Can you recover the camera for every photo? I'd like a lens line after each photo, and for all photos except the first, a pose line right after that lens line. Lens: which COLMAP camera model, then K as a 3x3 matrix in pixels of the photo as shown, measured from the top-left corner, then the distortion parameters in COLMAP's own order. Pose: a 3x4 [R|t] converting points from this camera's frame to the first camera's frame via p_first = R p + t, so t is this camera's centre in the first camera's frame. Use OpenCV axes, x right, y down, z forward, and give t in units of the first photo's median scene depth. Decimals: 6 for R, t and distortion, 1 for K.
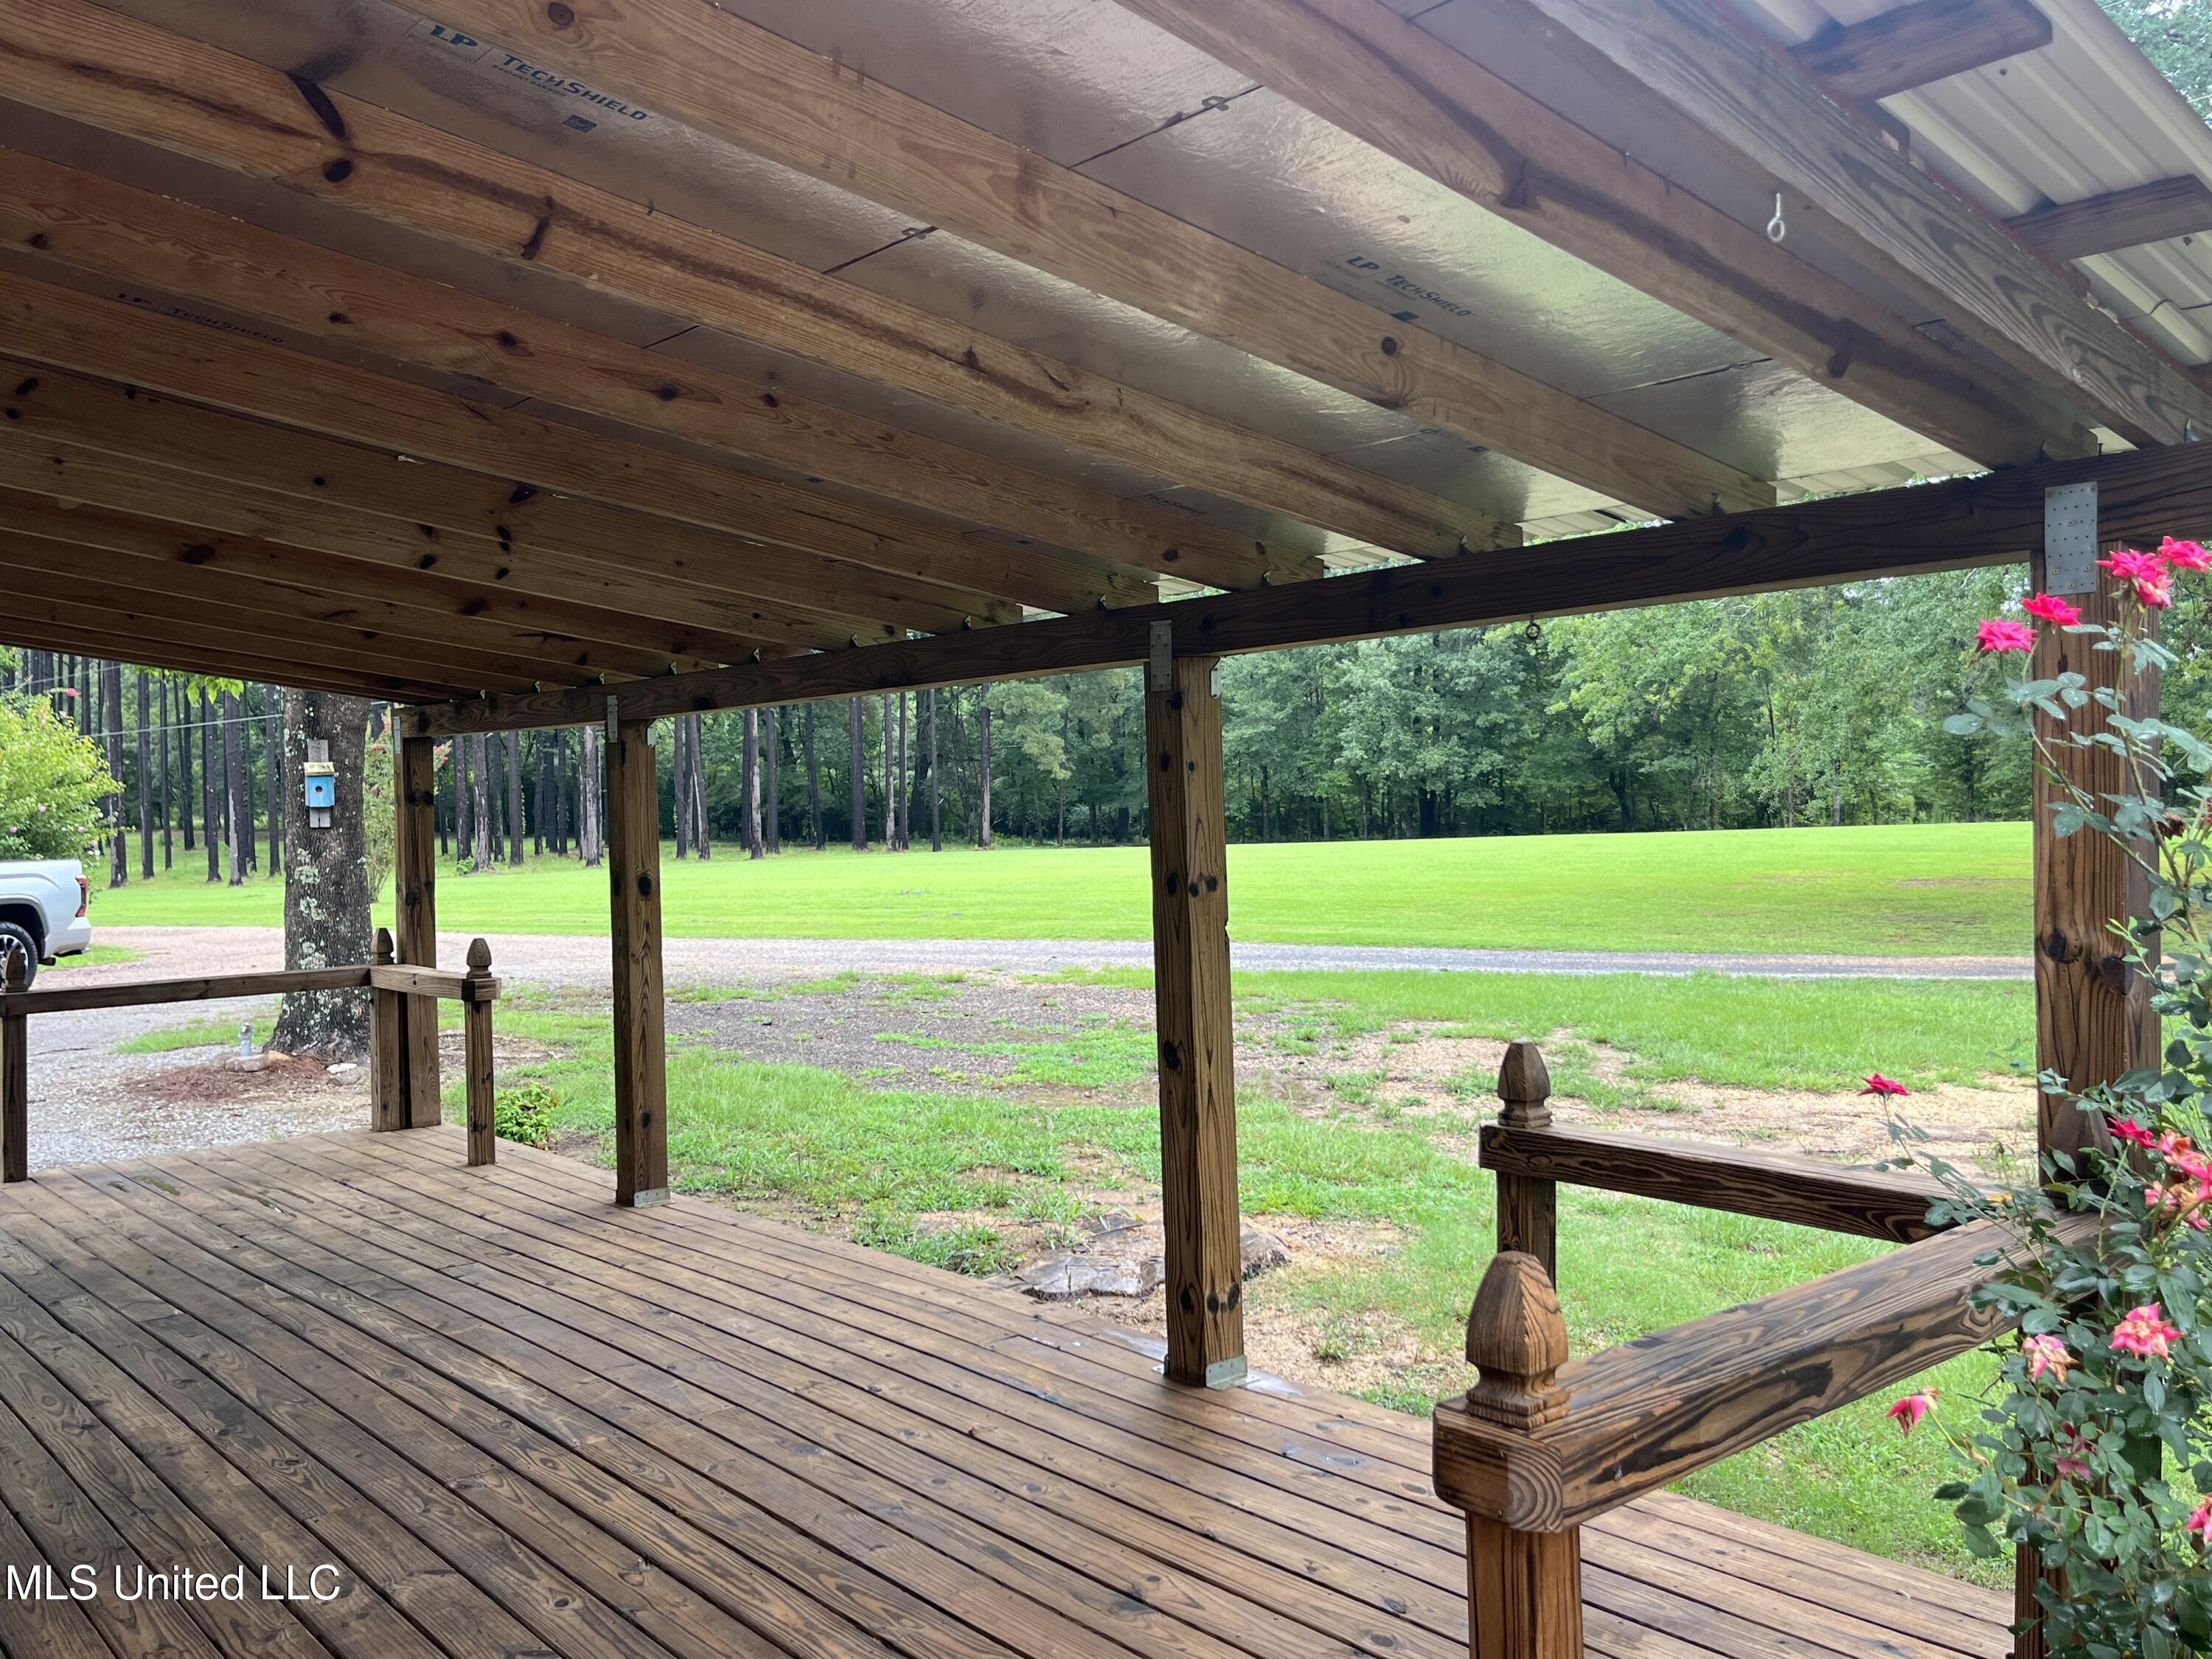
lens RADIAL K [[1843.5, 0, 1094.7], [0, 1843.5, 826.2], [0, 0, 1]] dist [0.040960, -0.022189]
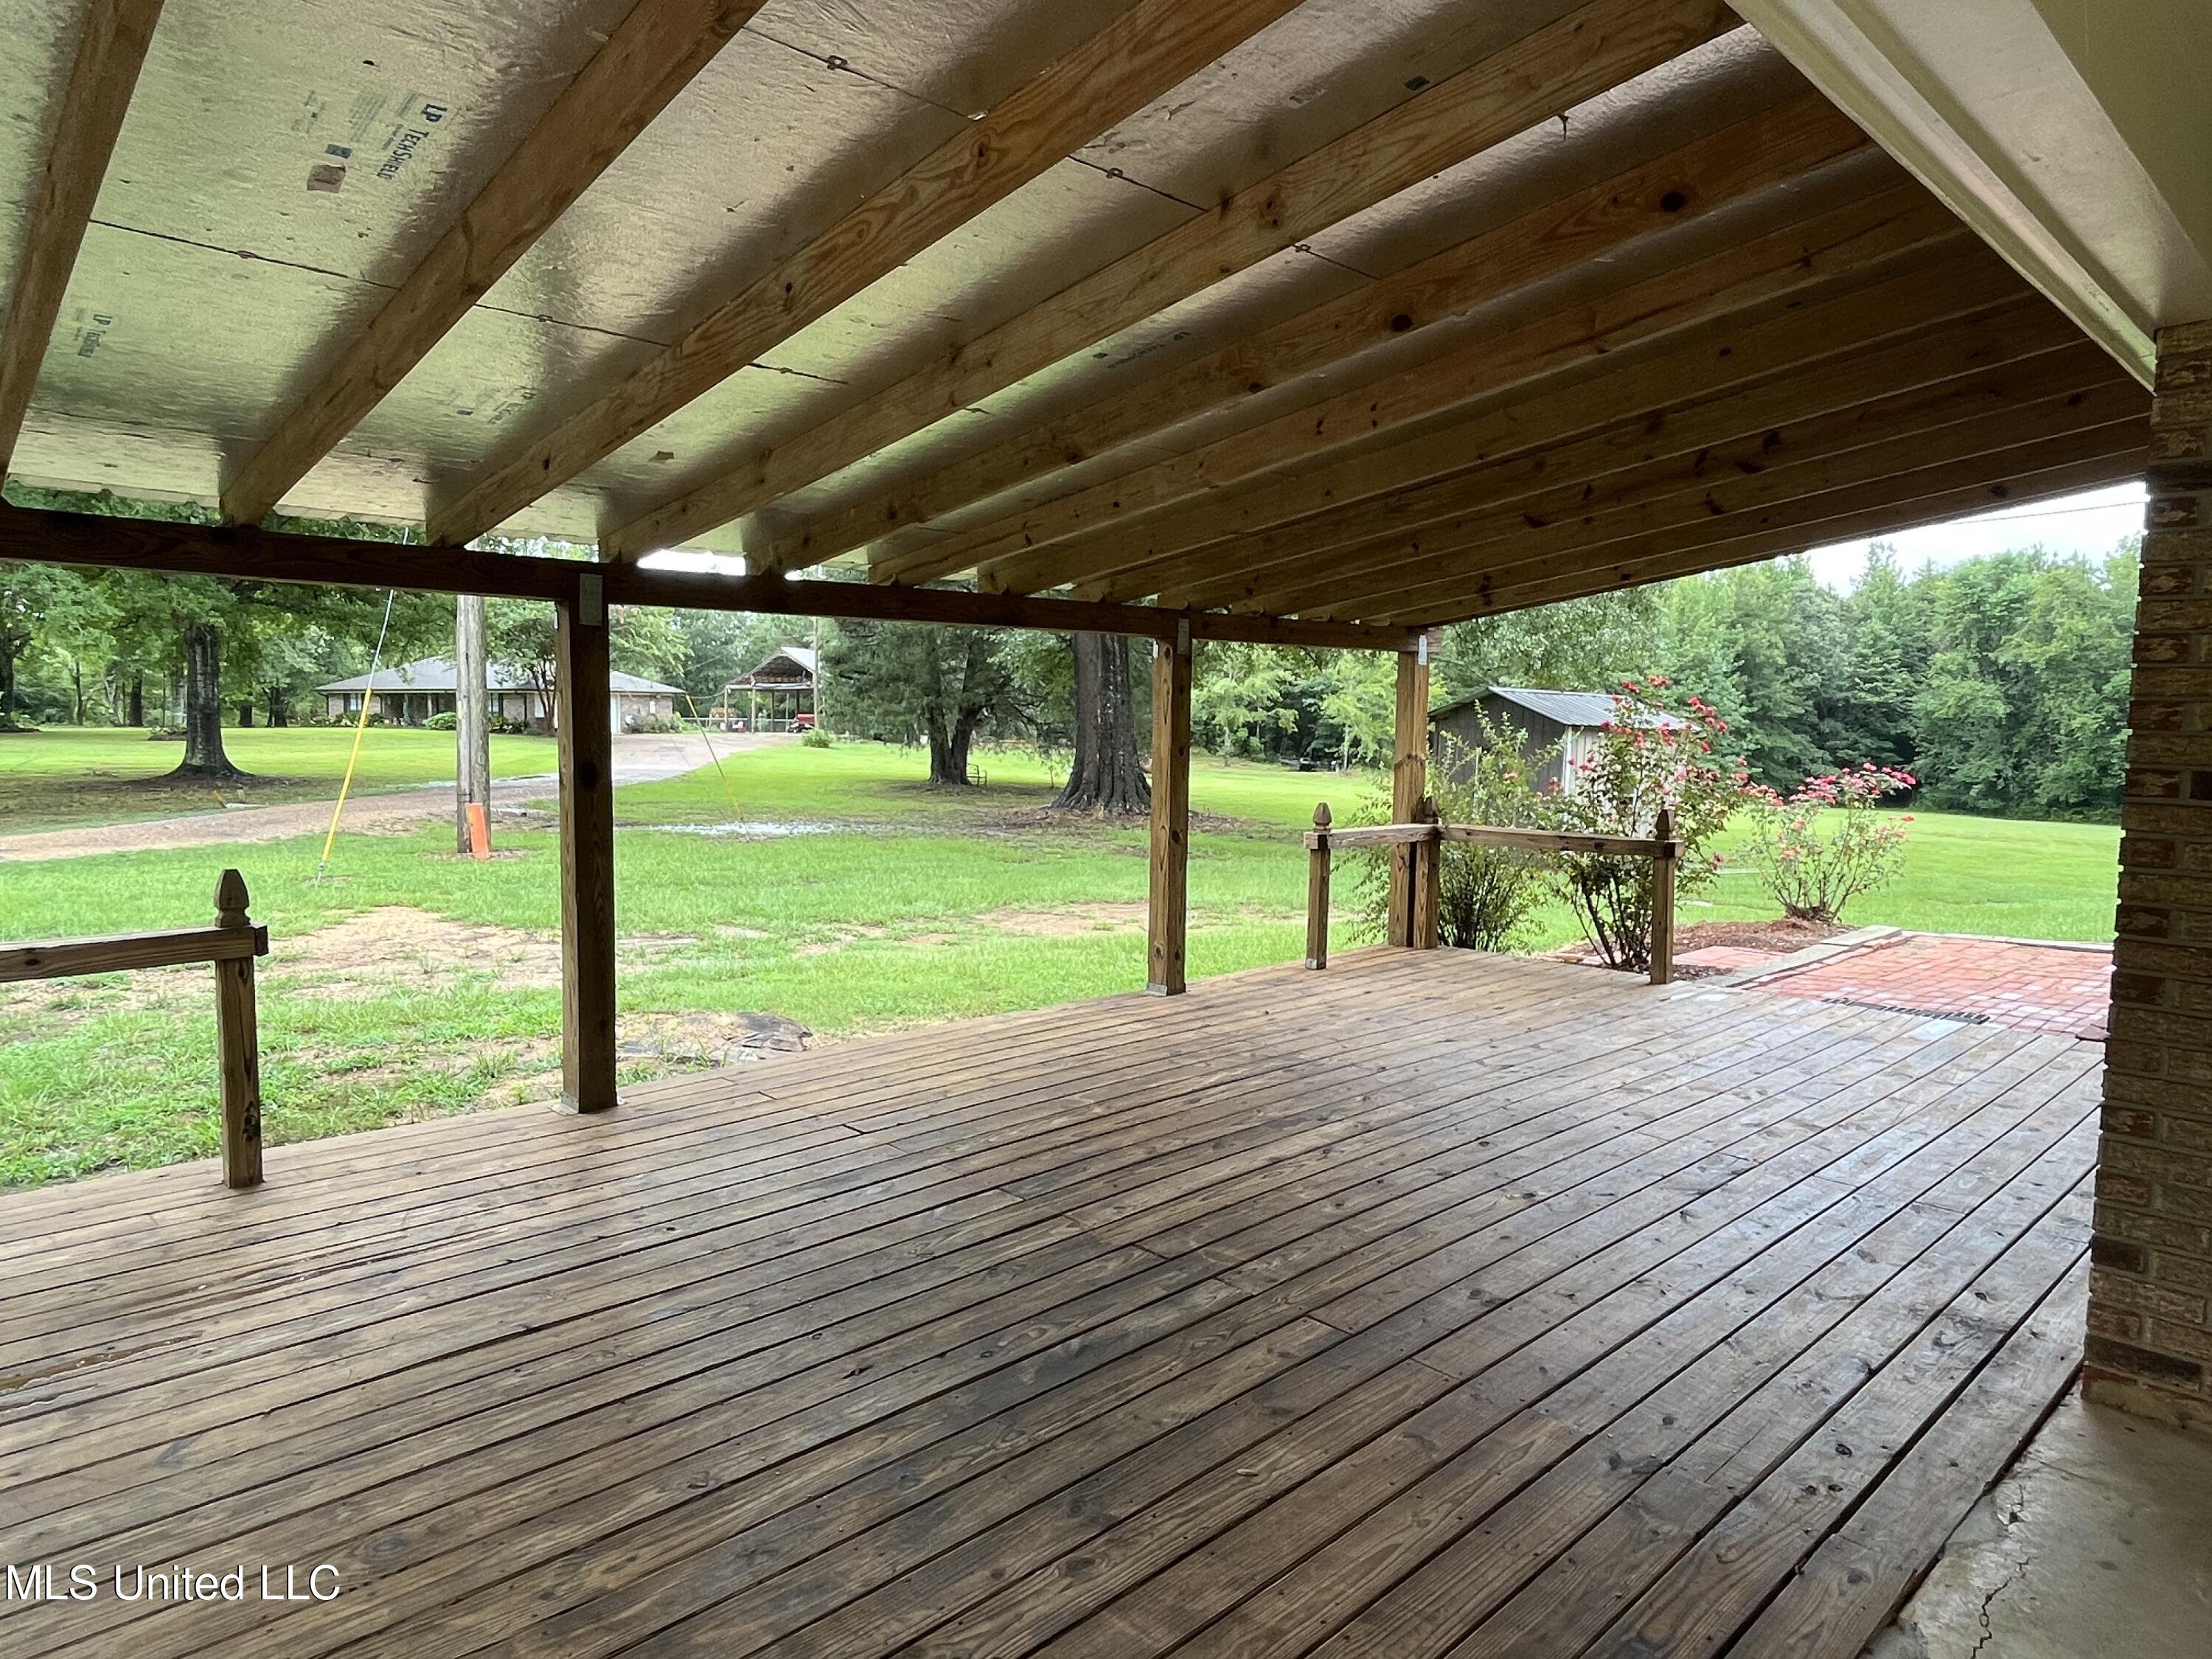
lens RADIAL K [[1343.8, 0, 1097.2], [0, 1343.8, 829.5], [0, 0, 1]] dist [-0.004258, -0.003659]
pose [[-0.035076, -0.066732, 0.997154, -1.471522], [0.008359, 0.997714, 0.067063, 0.017769], [-0.999350, 0.010687, -0.034438, 1.174984]]
